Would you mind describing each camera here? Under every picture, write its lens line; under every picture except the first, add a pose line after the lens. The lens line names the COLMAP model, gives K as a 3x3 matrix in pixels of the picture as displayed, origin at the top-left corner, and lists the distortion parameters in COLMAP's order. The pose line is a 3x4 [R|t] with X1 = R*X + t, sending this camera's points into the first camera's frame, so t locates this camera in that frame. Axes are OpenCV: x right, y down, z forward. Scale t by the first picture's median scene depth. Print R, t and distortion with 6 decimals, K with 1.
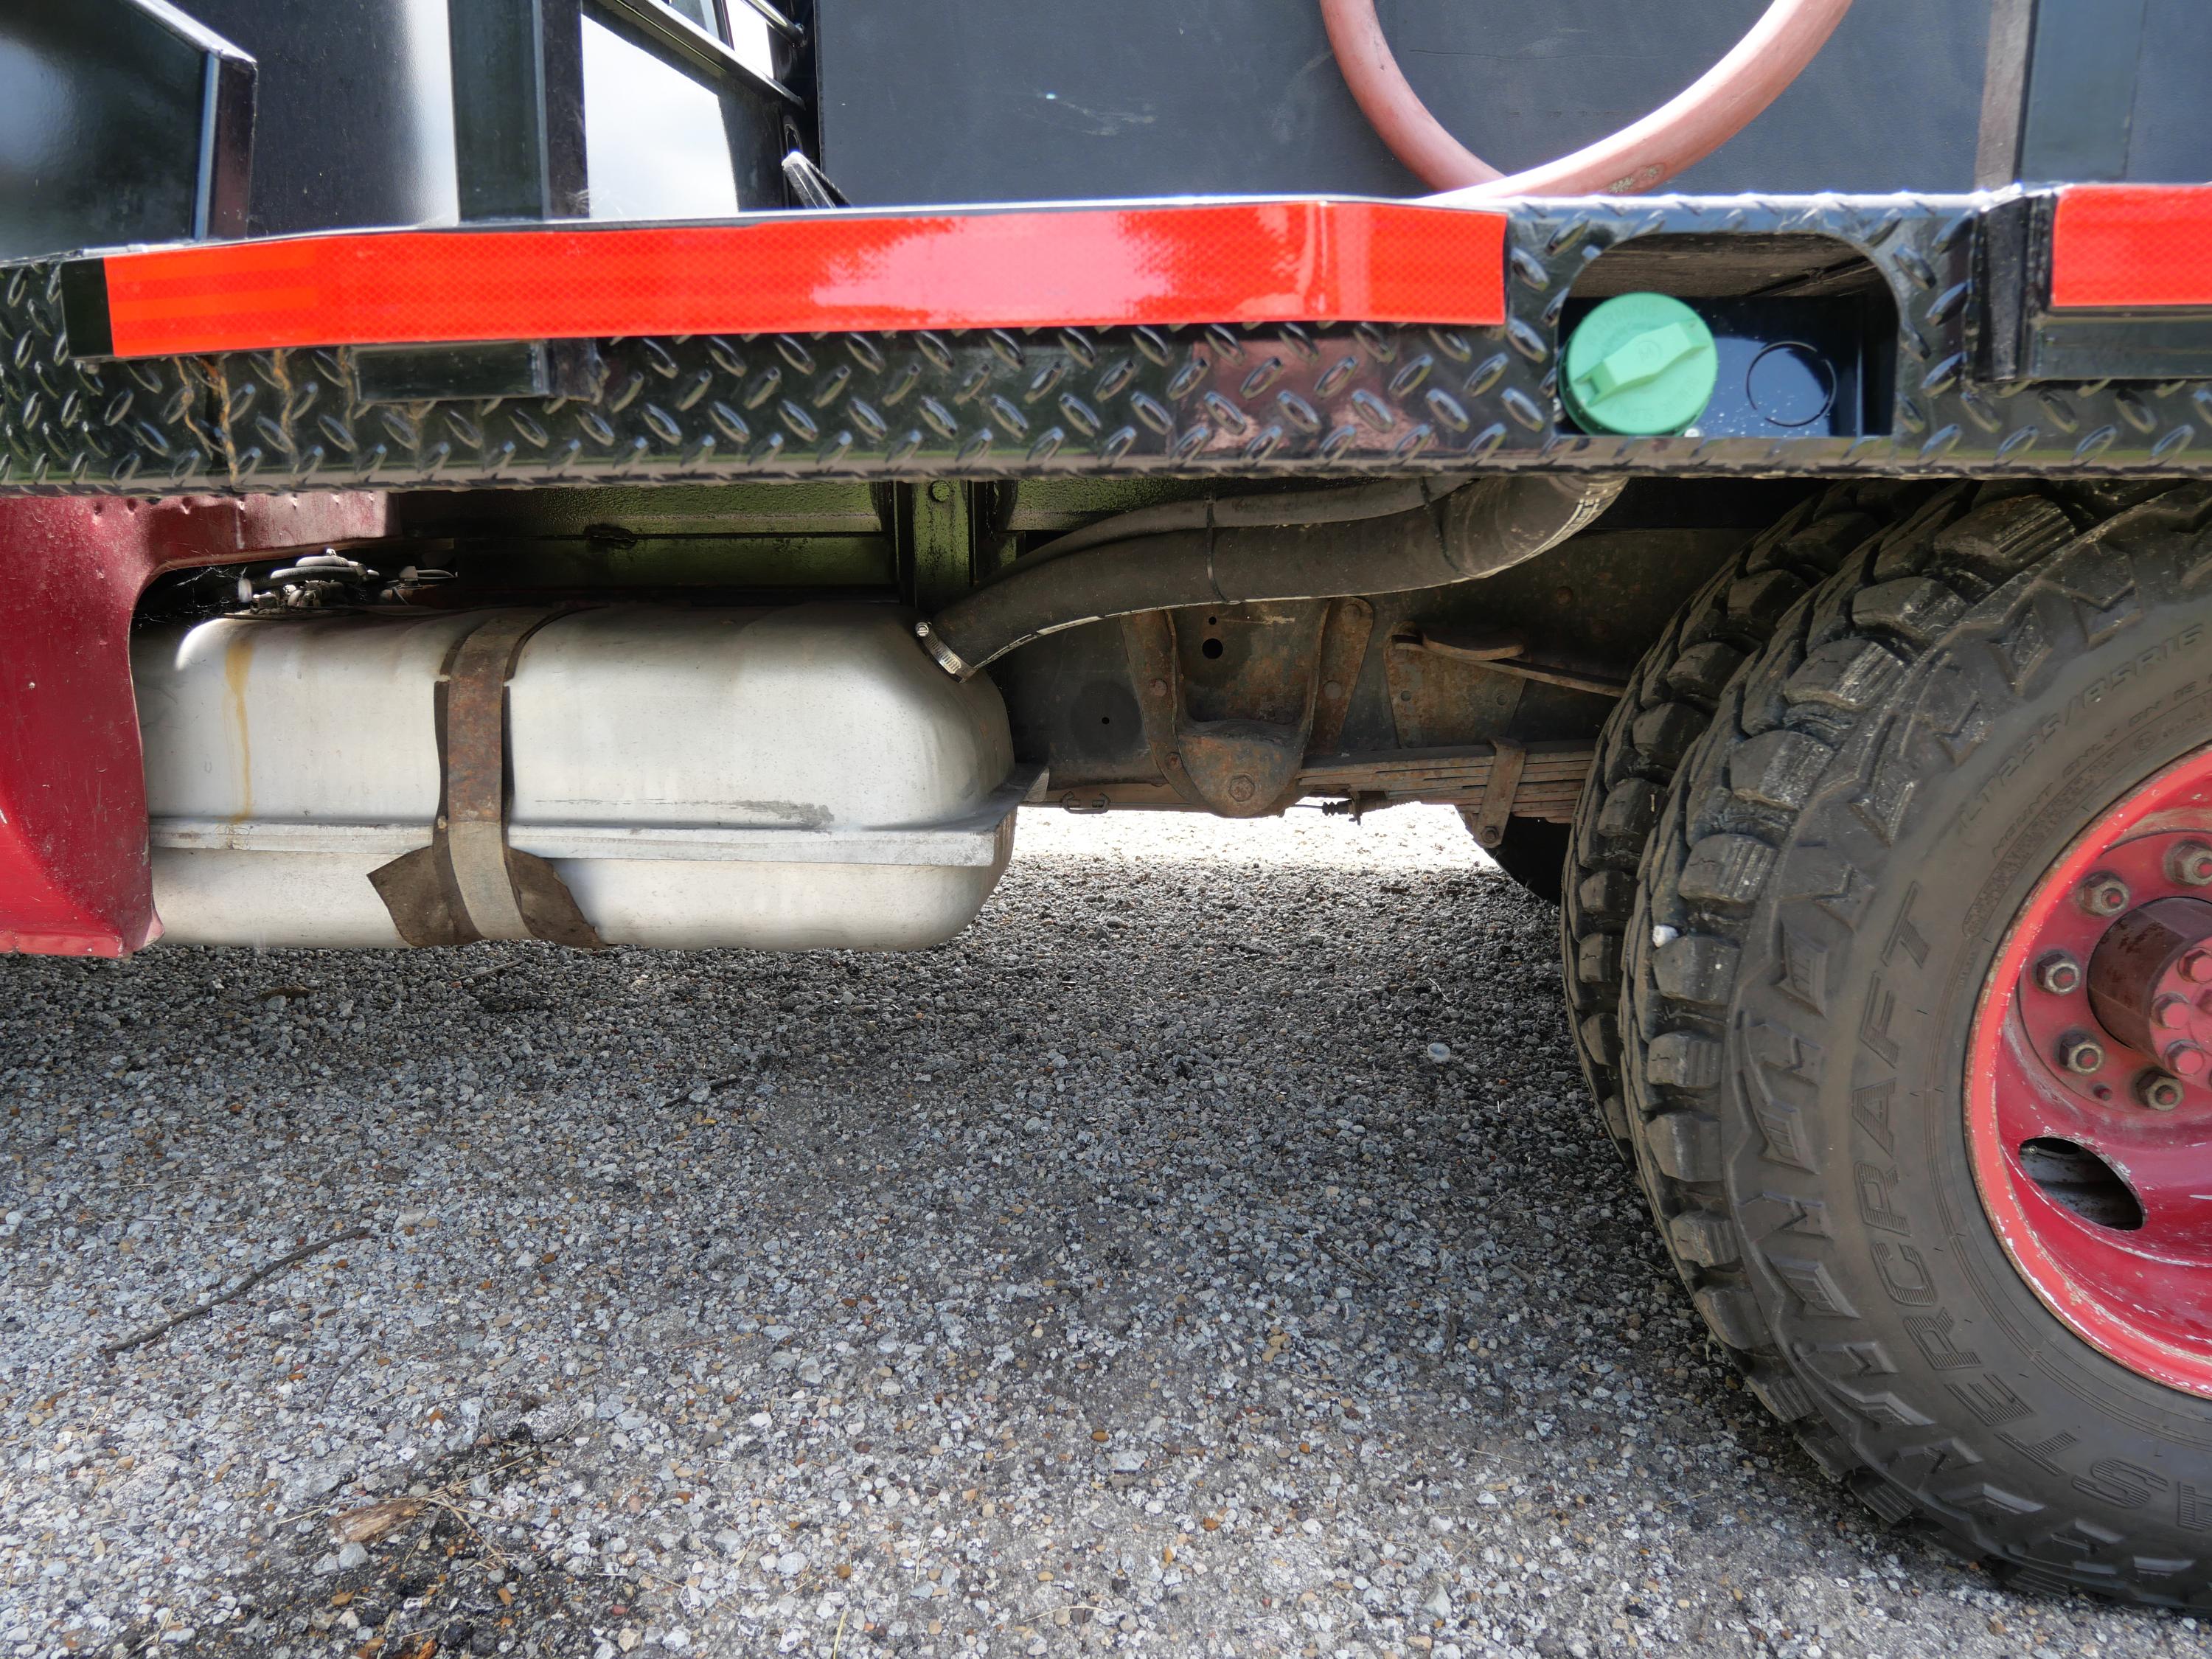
lens RADIAL K [[1634.8, 0, 1106.0], [0, 1634.8, 829.5], [0, 0, 1]] dist [-0.088015, 0.048494]
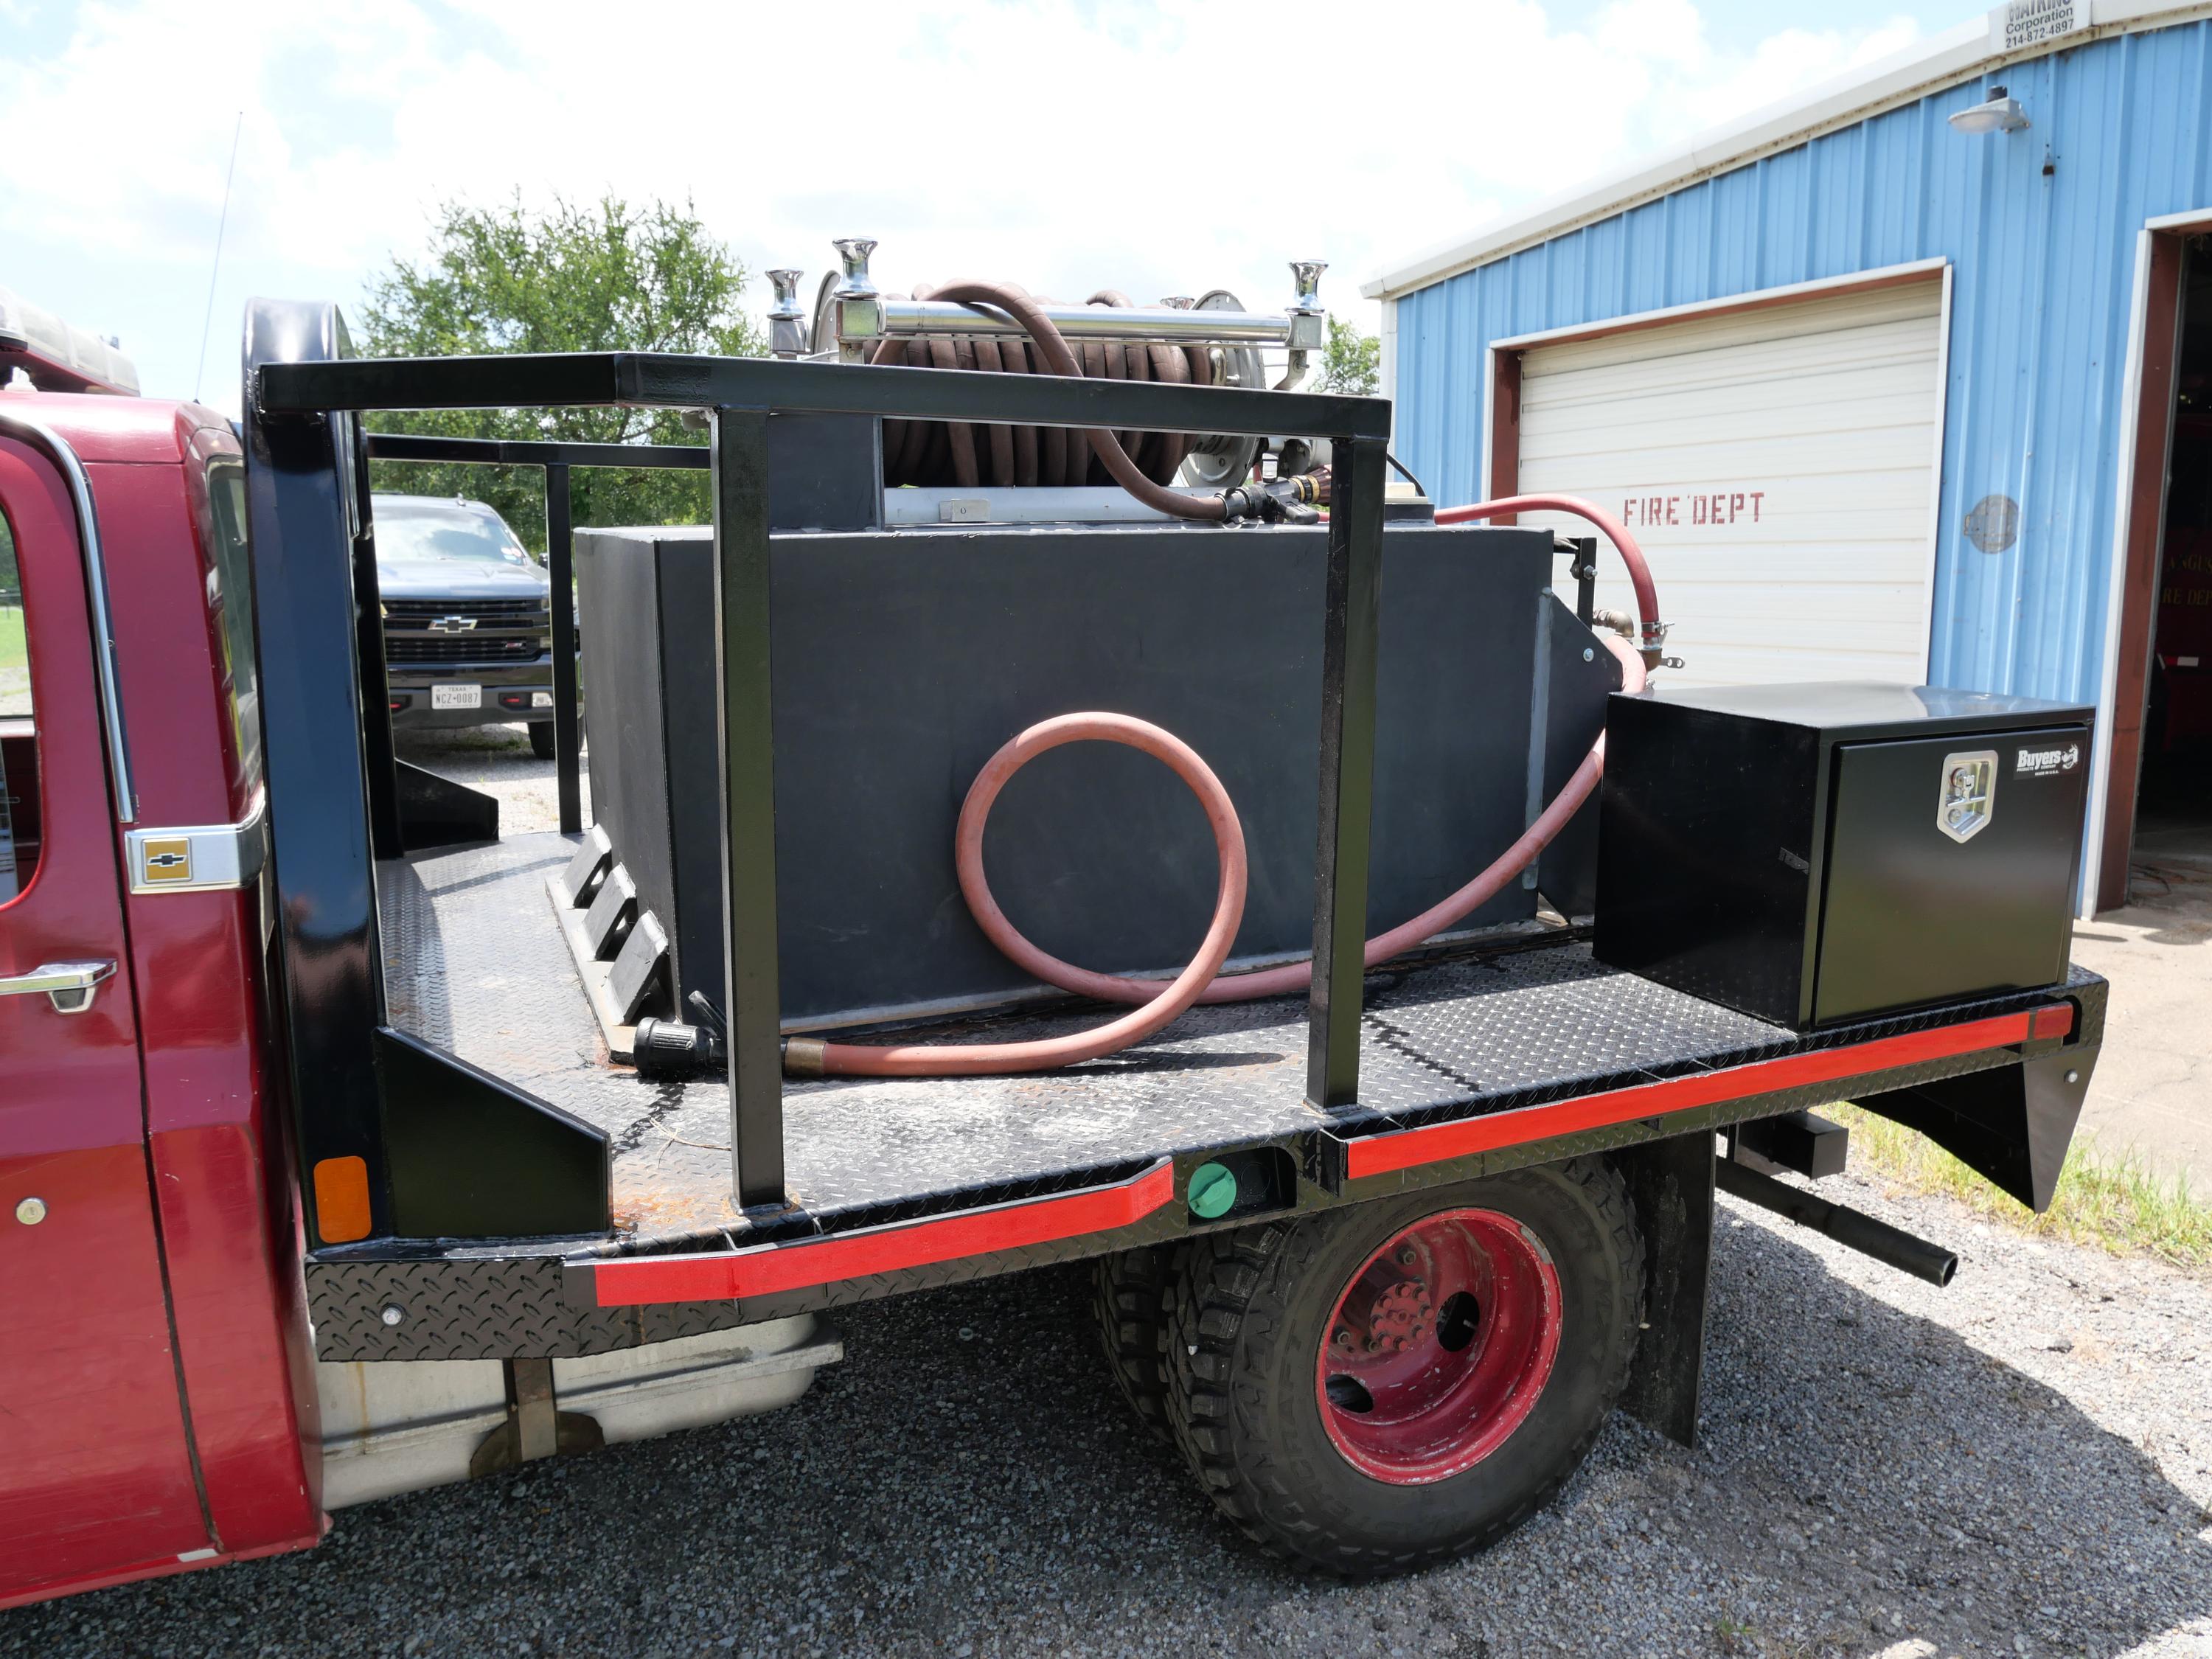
lens RADIAL K [[1604.7, 0, 1106.0], [0, 1604.7, 829.5], [0, 0, 1]] dist [-0.068499, 0.013595]
pose [[0.870066, -0.090109, 0.484630, -0.684713], [0.108258, 0.994077, -0.009526, -0.572438], [-0.480901, 0.060753, 0.874667, -0.829558]]
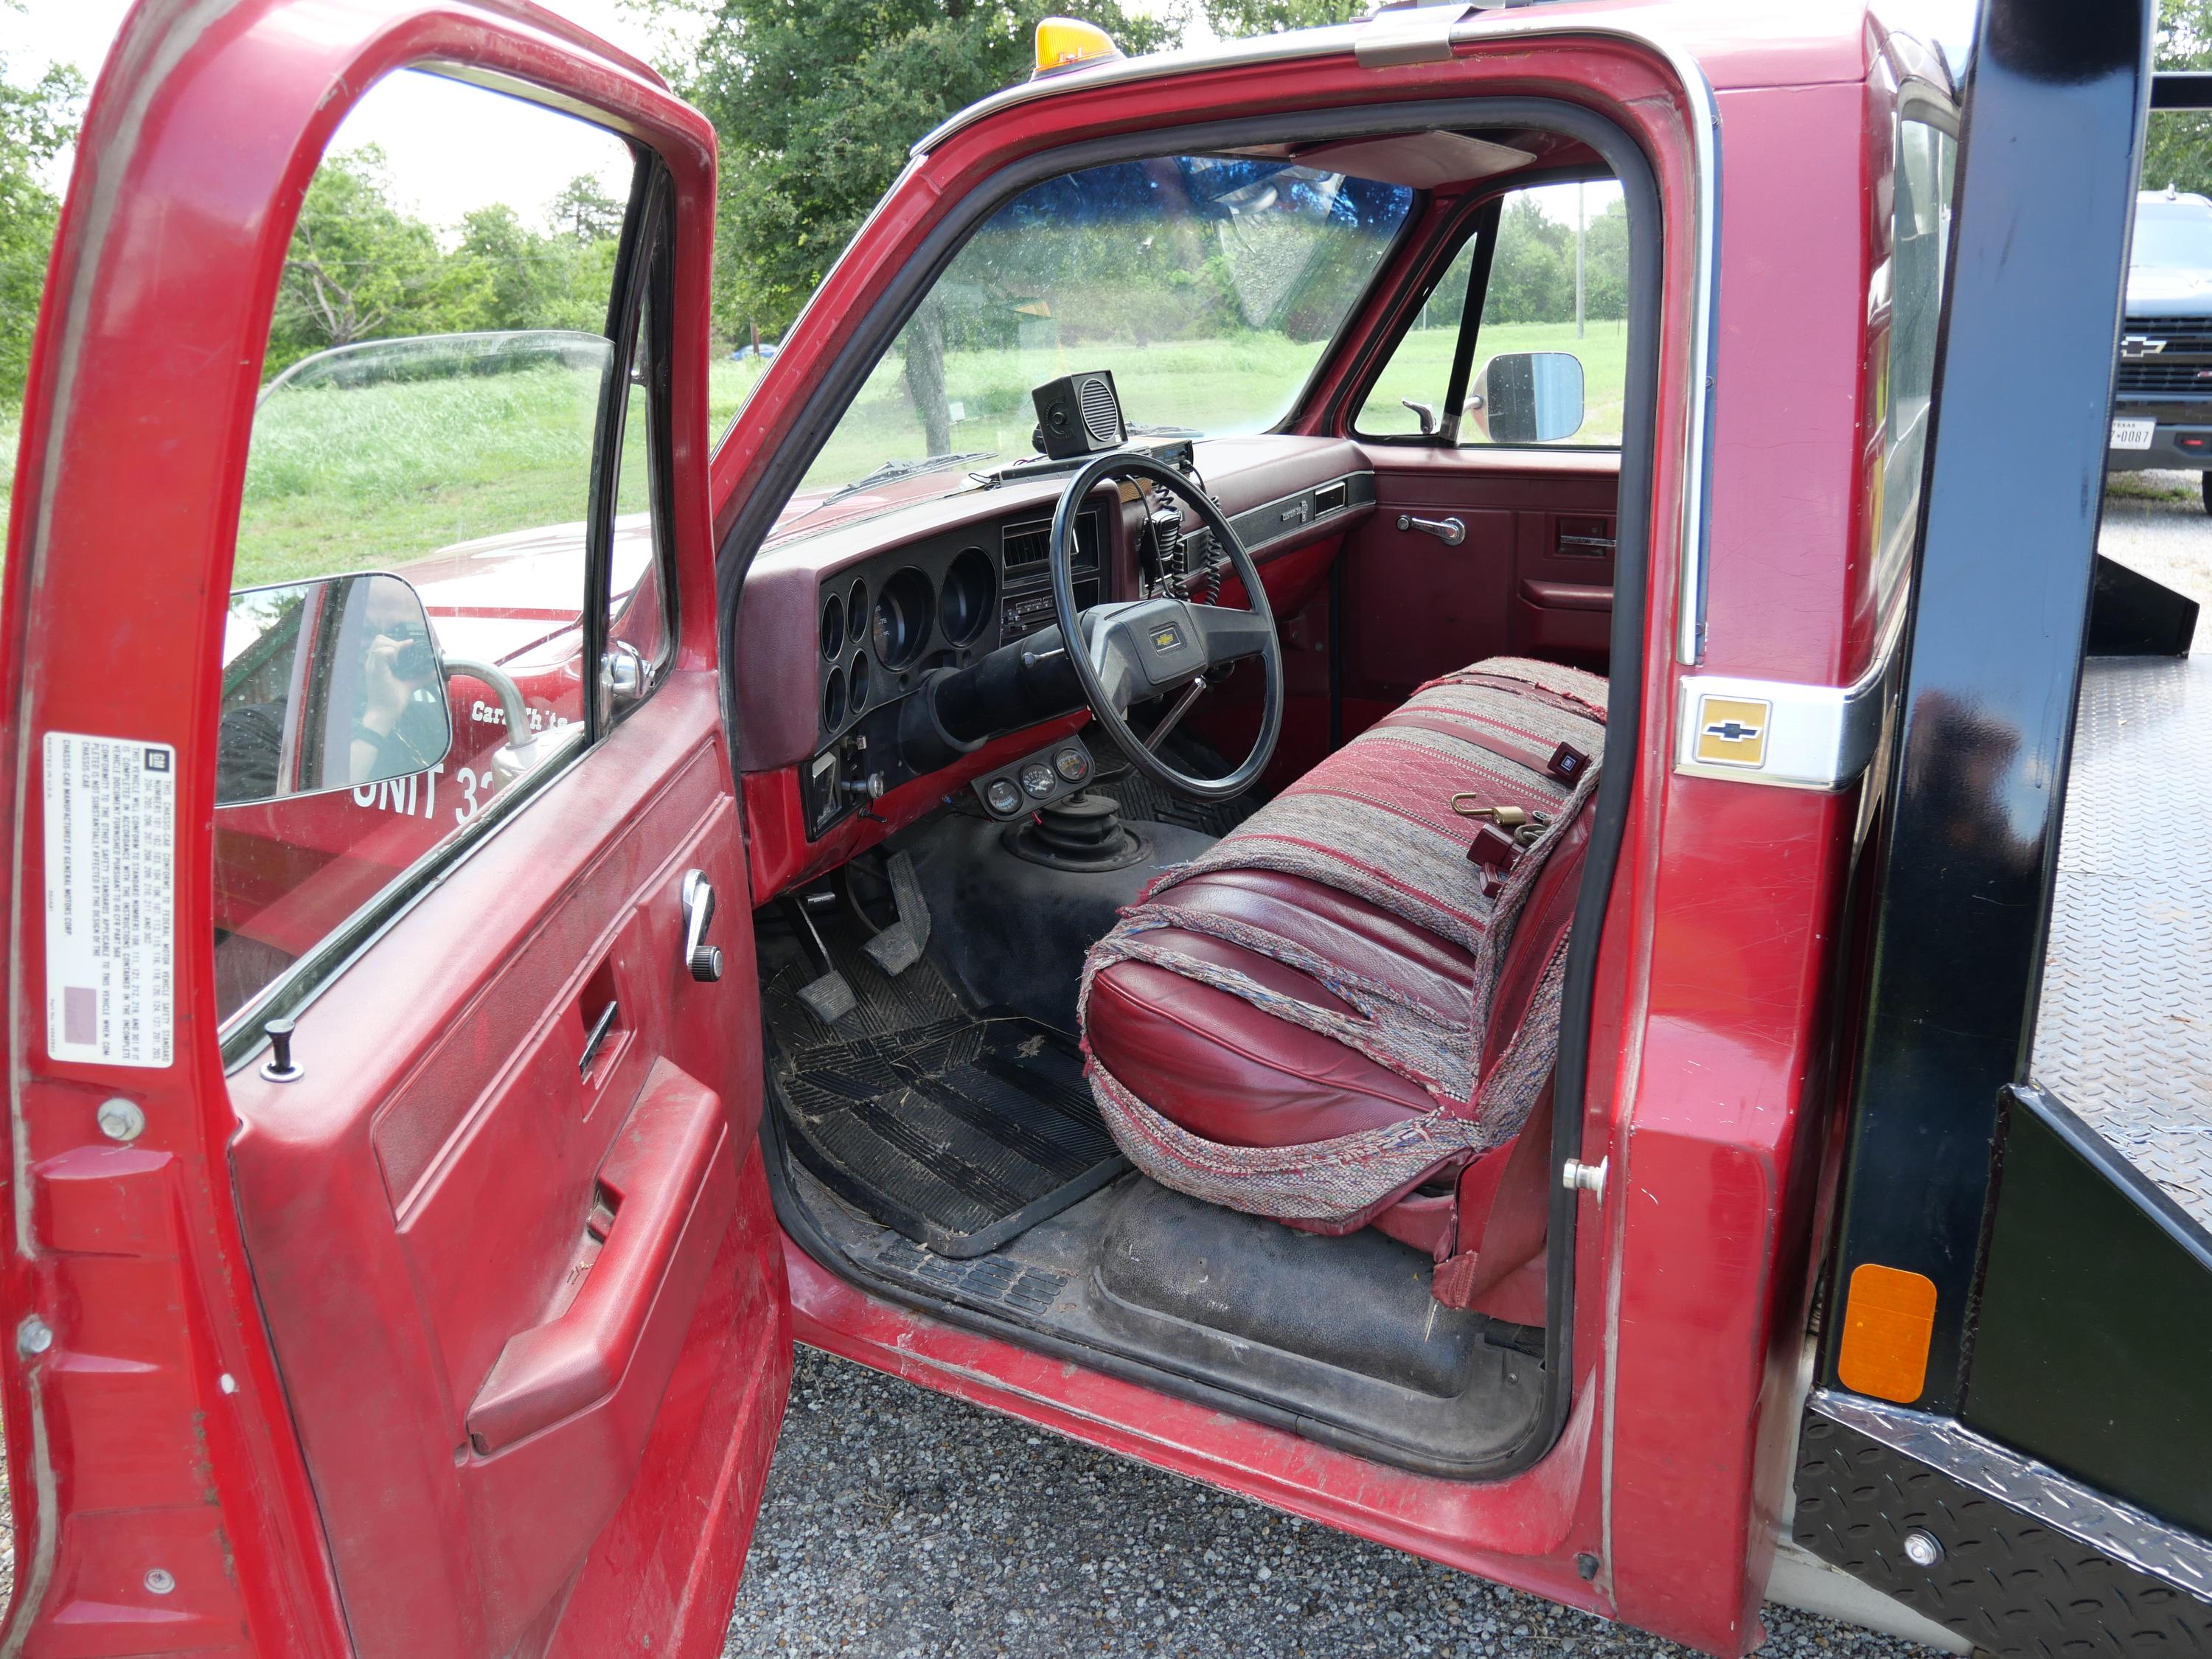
lens RADIAL K [[1634.8, 0, 1106.0], [0, 1634.8, 829.5], [0, 0, 1]] dist [-0.088015, 0.048494]
pose [[0.912027, 0.089837, -0.400170, -0.690595], [-0.042616, 0.991191, 0.125393, -0.695492], [0.407910, -0.097308, 0.907822, -0.176325]]
